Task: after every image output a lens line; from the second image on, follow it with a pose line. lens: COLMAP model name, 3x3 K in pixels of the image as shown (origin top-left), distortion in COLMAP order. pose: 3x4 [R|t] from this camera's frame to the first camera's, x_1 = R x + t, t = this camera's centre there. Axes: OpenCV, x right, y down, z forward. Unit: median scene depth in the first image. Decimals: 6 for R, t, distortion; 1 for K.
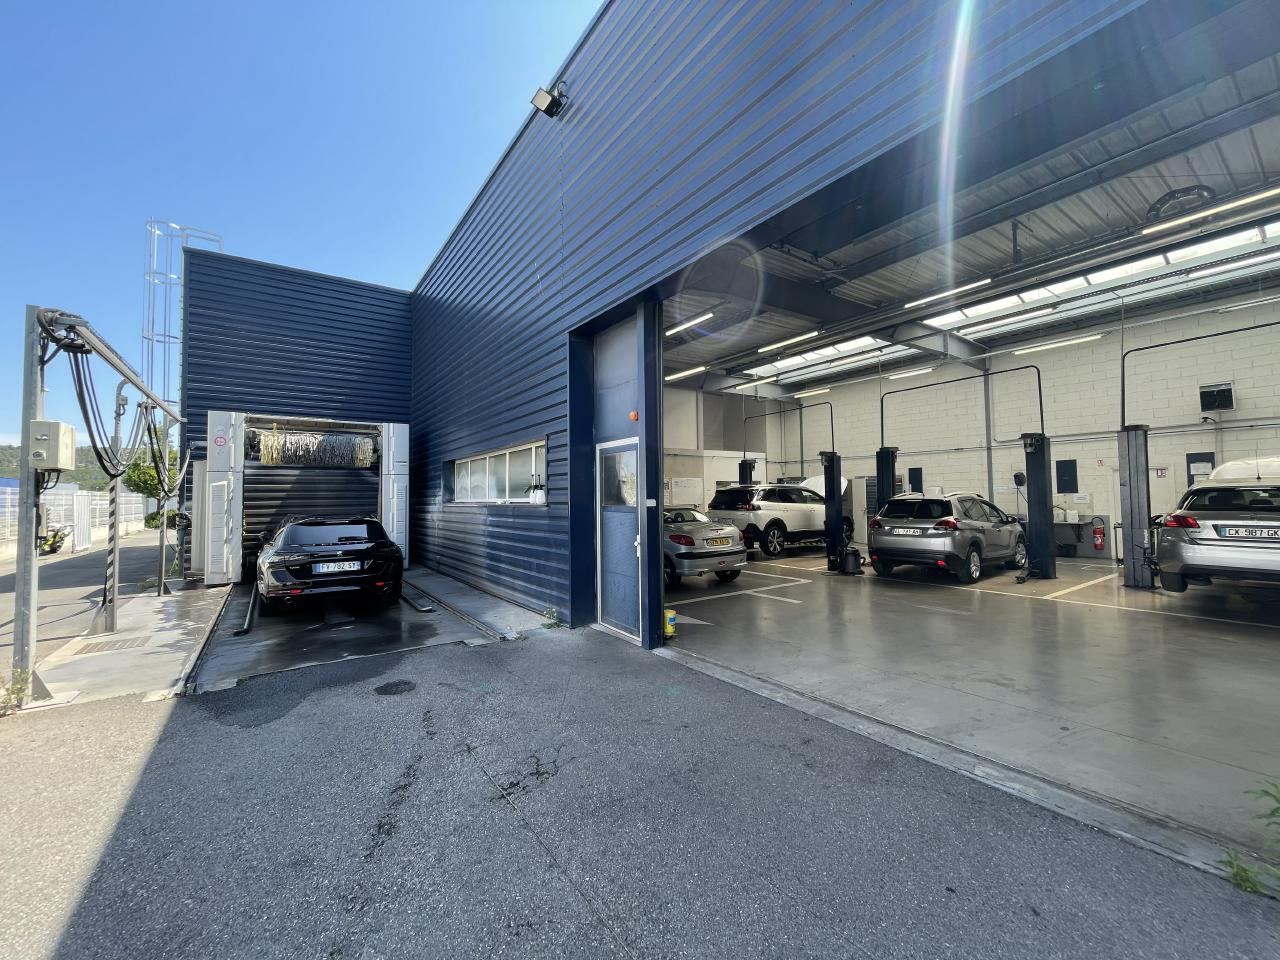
lens RADIAL K [[517.6, 0, 639.6], [0, 517.6, 479.6], [0, 0, 1]] dist [-0.002488, -0.000224]
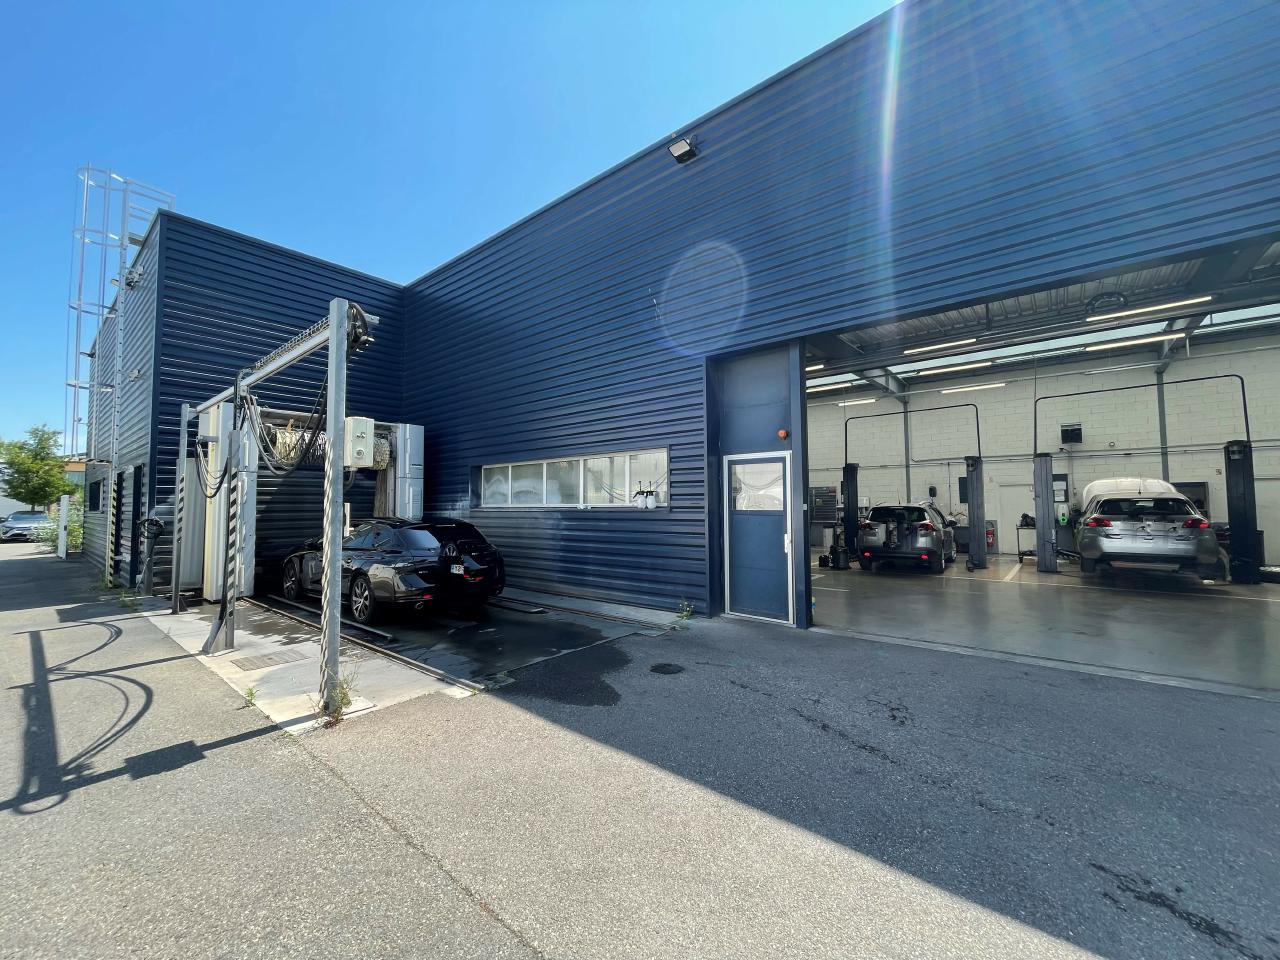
lens RADIAL K [[517.6, 0, 640.7], [0, 517.6, 479.9], [0, 0, 1]] dist [-0.002488, -0.000224]
pose [[0.965971, 0.018811, 0.257965, -0.602044], [-0.014553, 0.999725, -0.018407, 0.009373], [-0.258240, 0.014026, 0.965979, -0.057873]]
